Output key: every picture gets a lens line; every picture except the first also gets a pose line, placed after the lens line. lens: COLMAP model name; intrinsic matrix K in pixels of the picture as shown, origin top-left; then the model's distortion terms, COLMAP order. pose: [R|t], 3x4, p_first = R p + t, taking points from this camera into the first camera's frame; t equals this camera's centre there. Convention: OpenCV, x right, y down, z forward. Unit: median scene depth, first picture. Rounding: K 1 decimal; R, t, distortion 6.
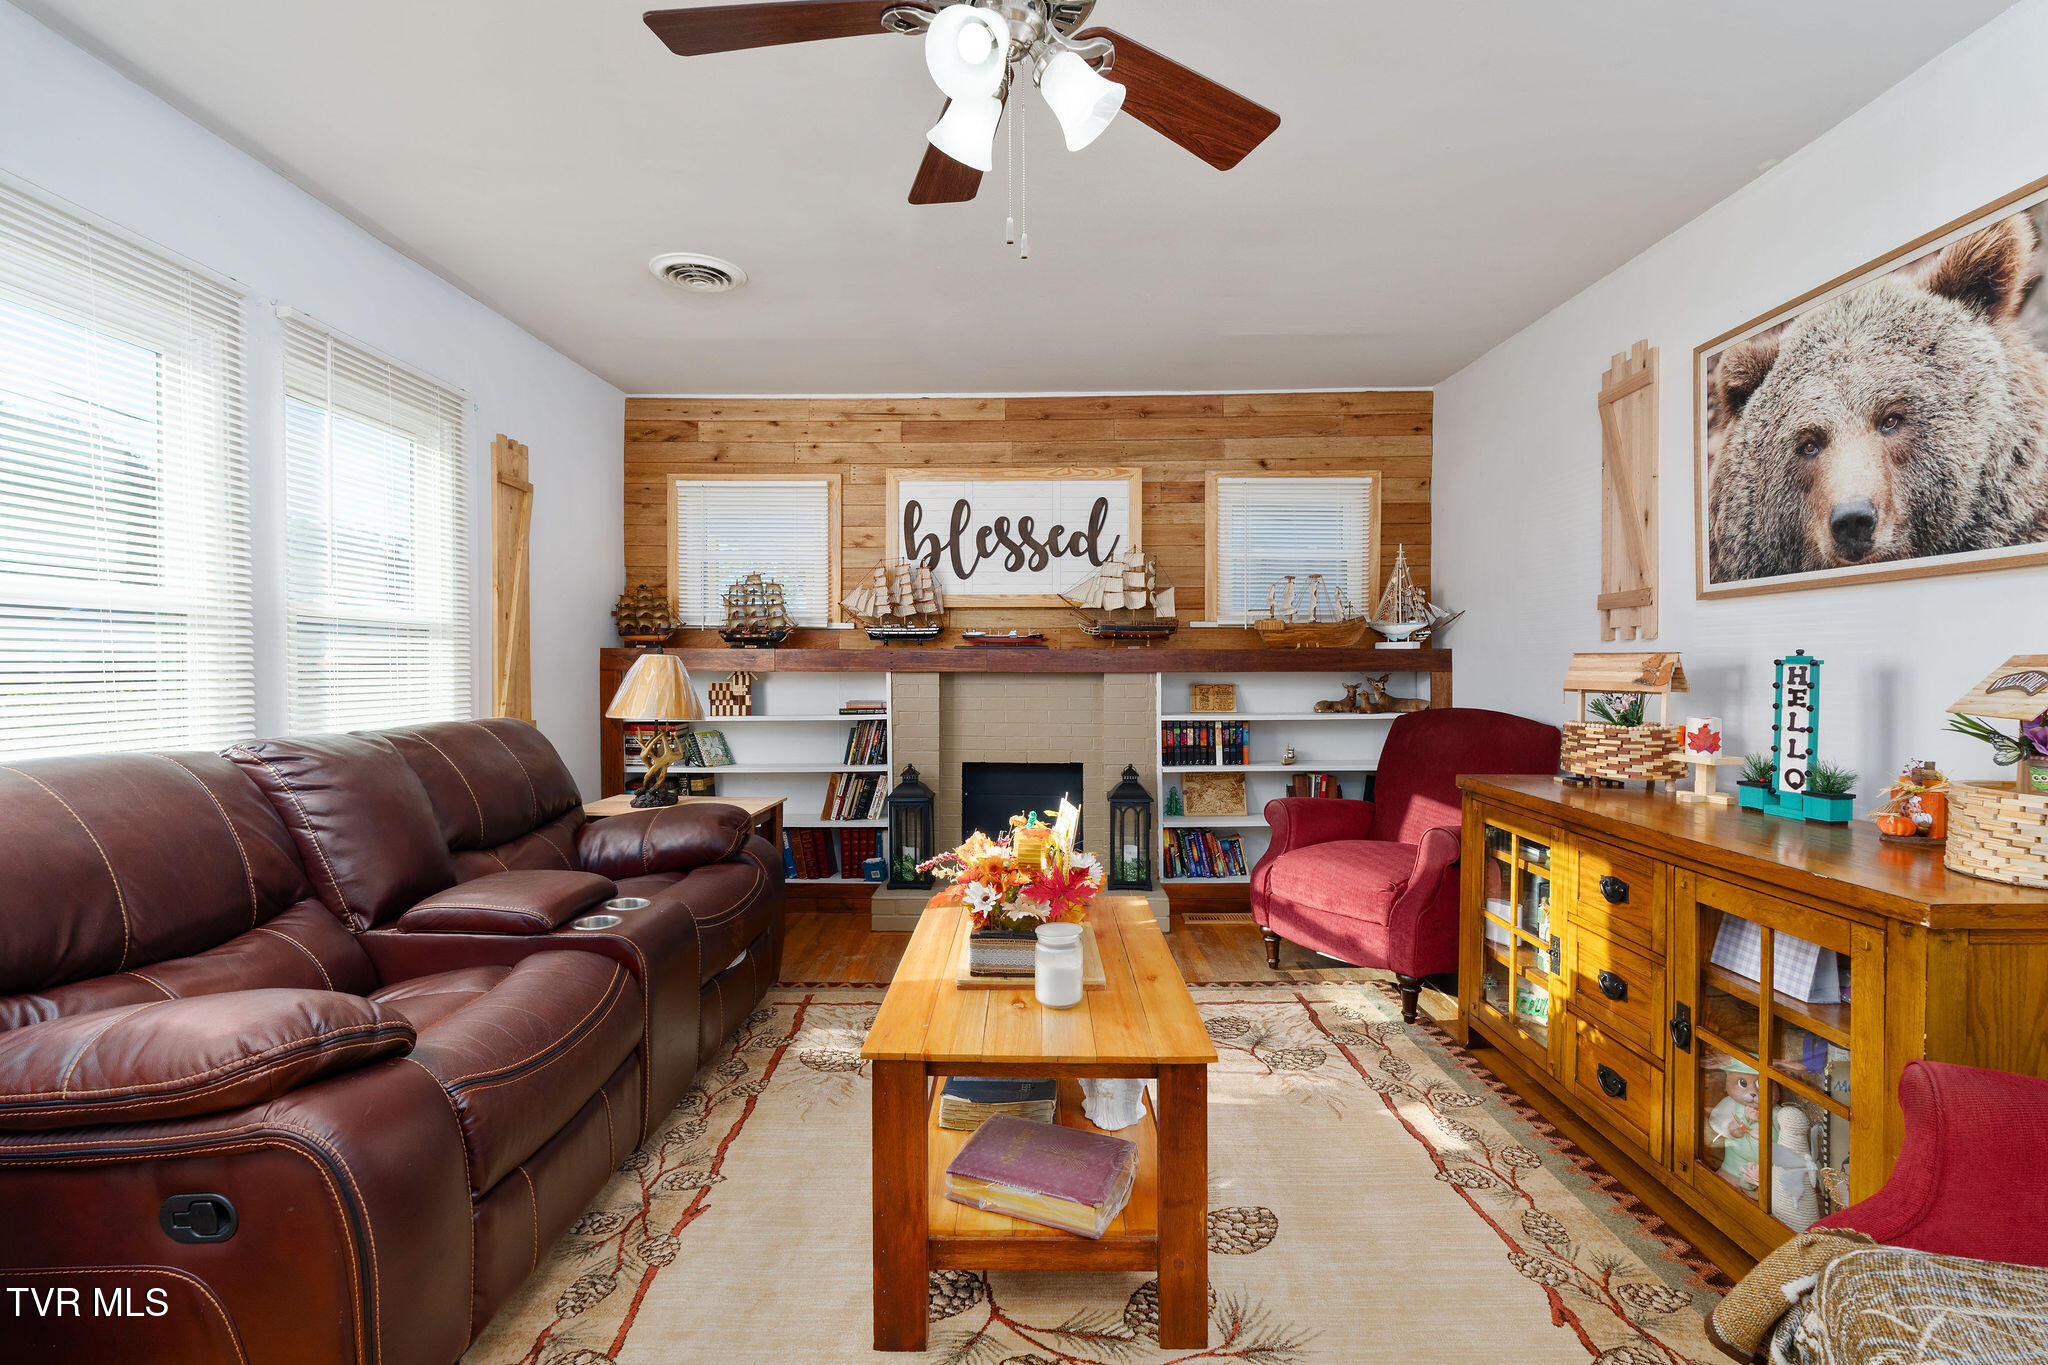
lens RADIAL K [[905.2, 0, 1021.6], [0, 905.2, 671.4], [0, 0, 1]] dist [-0.002836, 0.000217]
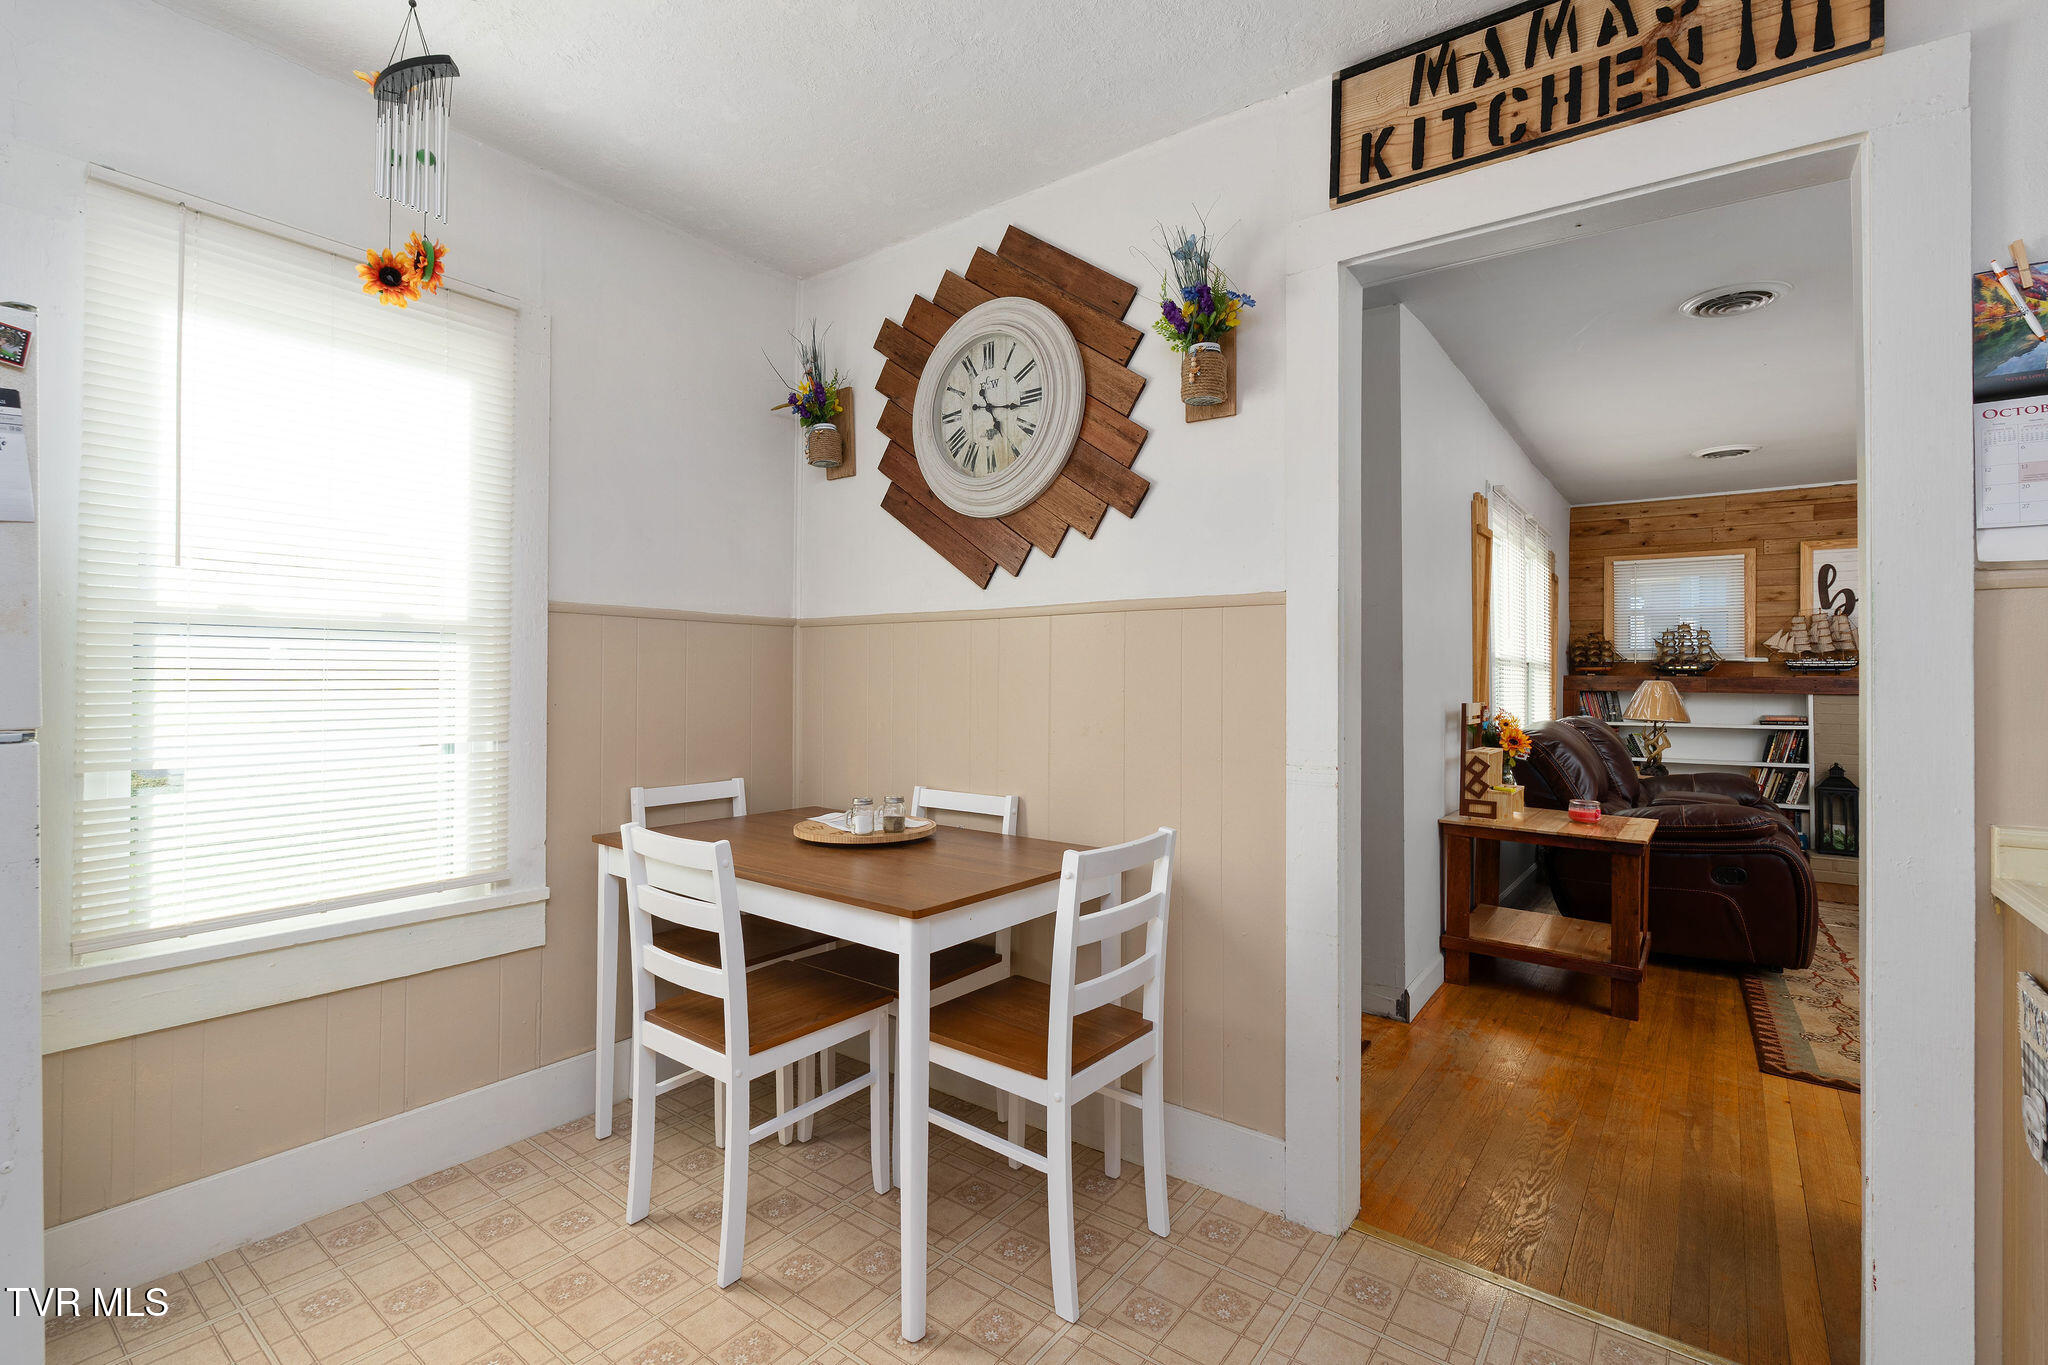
lens RADIAL K [[918.5, 0, 1018.5], [0, 918.5, 661.3], [0, 0, 1]] dist [-0.002623, -0.000329]
pose [[0.804736, -0.003717, -0.593621, -0.287212], [-0.016509, 0.999453, -0.028639, 0.010168], [0.593403, 0.032846, 0.804235, -0.799410]]
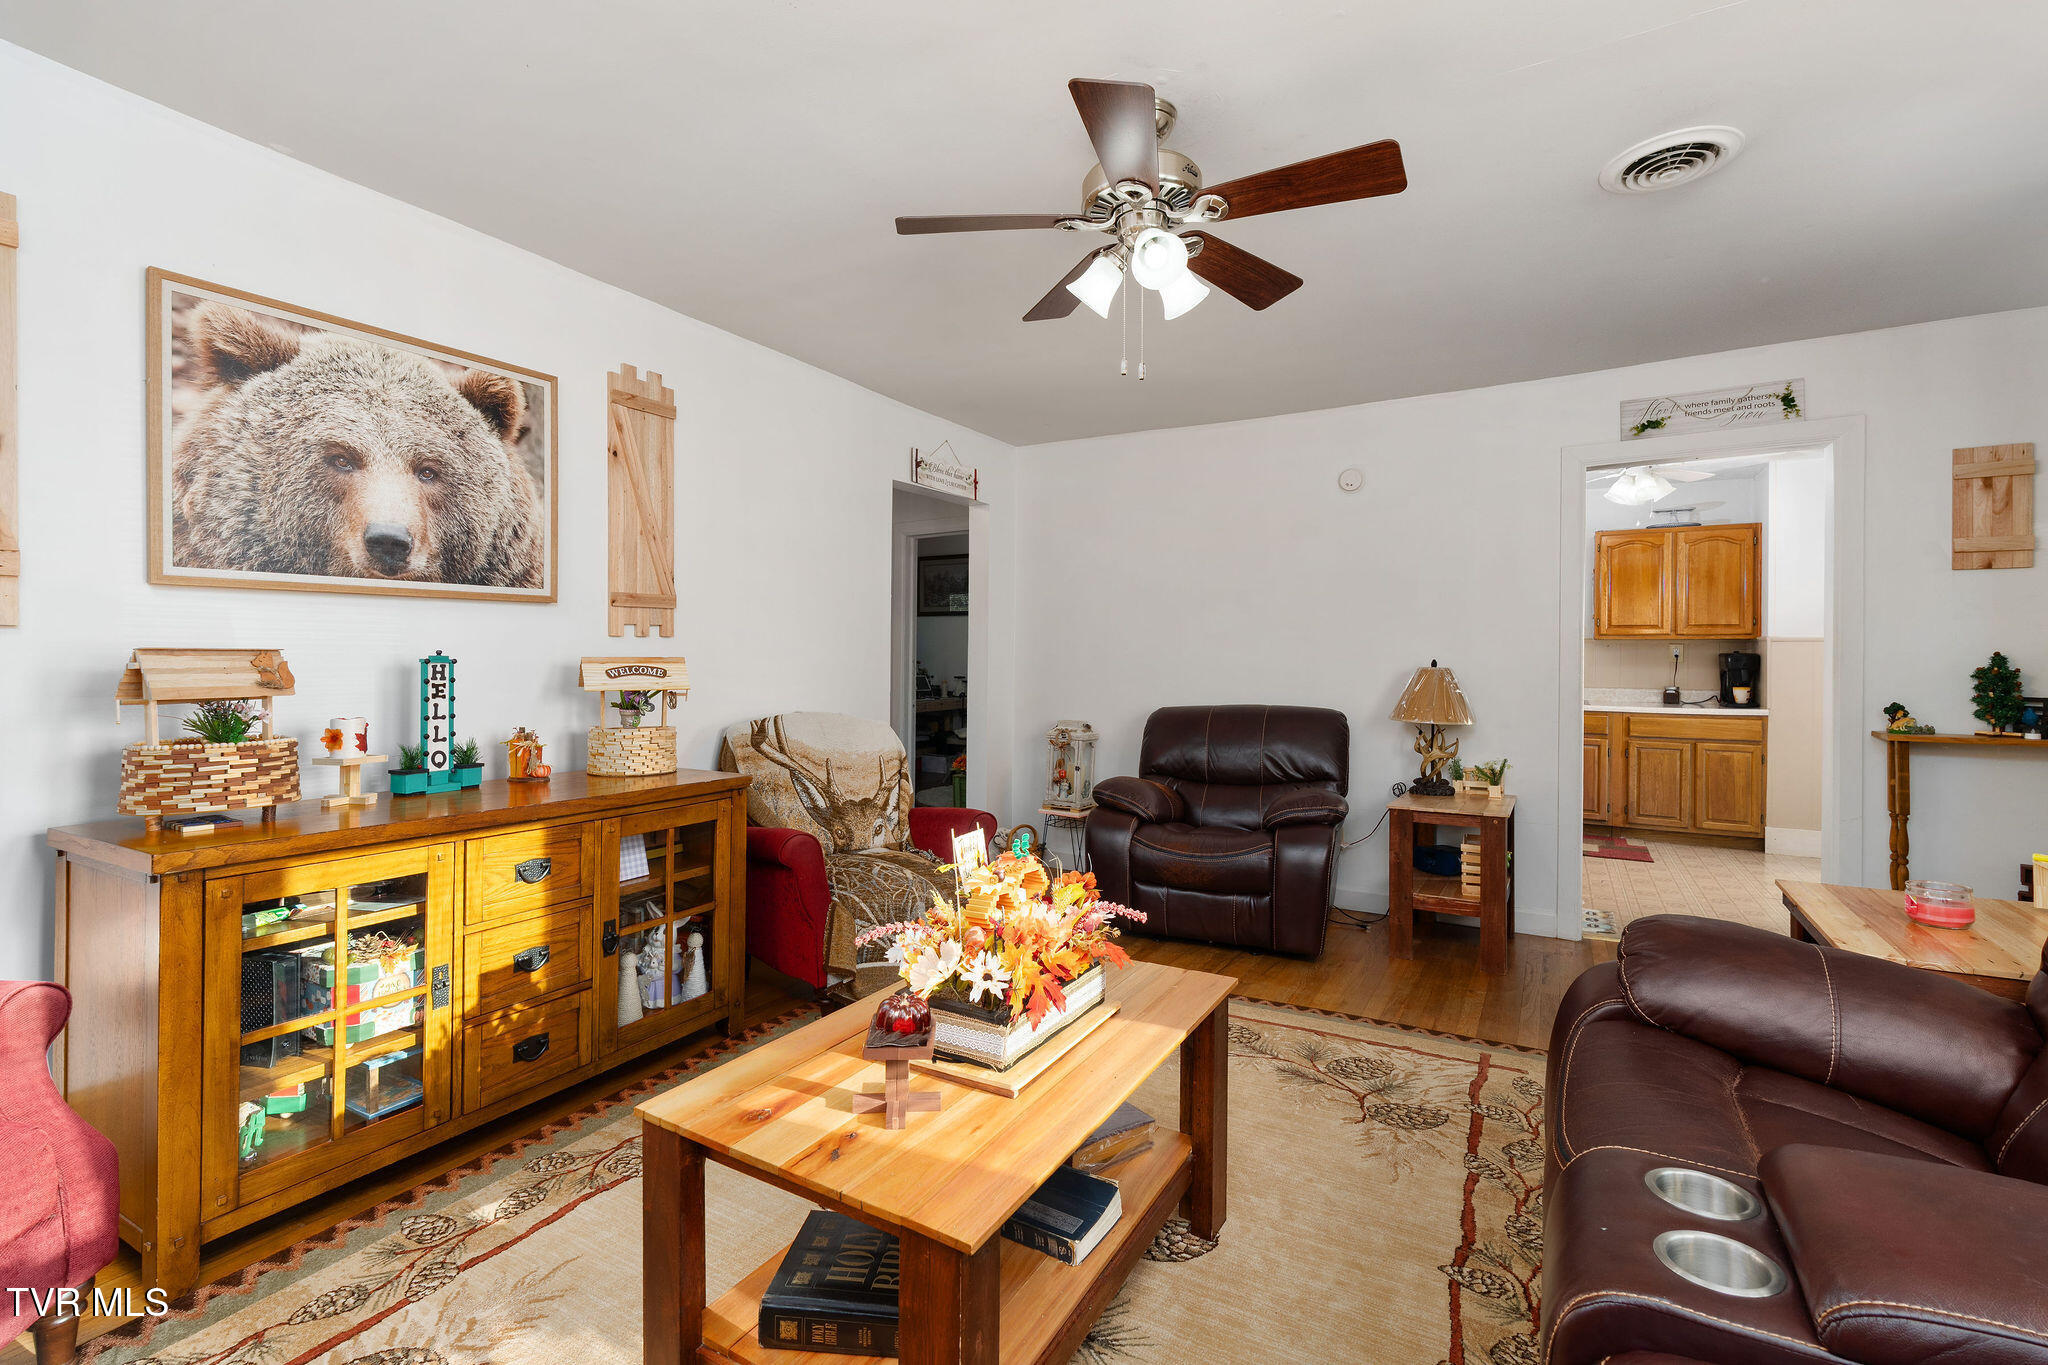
lens RADIAL K [[913.1, 0, 1017.4], [0, 913.1, 656.8], [0, 0, 1]] dist [-0.000720, -0.000017]
pose [[-0.868335, -0.003866, 0.495963, -0.194584], [-0.000001, 0.999970, 0.007793, -0.012228], [-0.495978, 0.006766, -0.868309, 0.810362]]
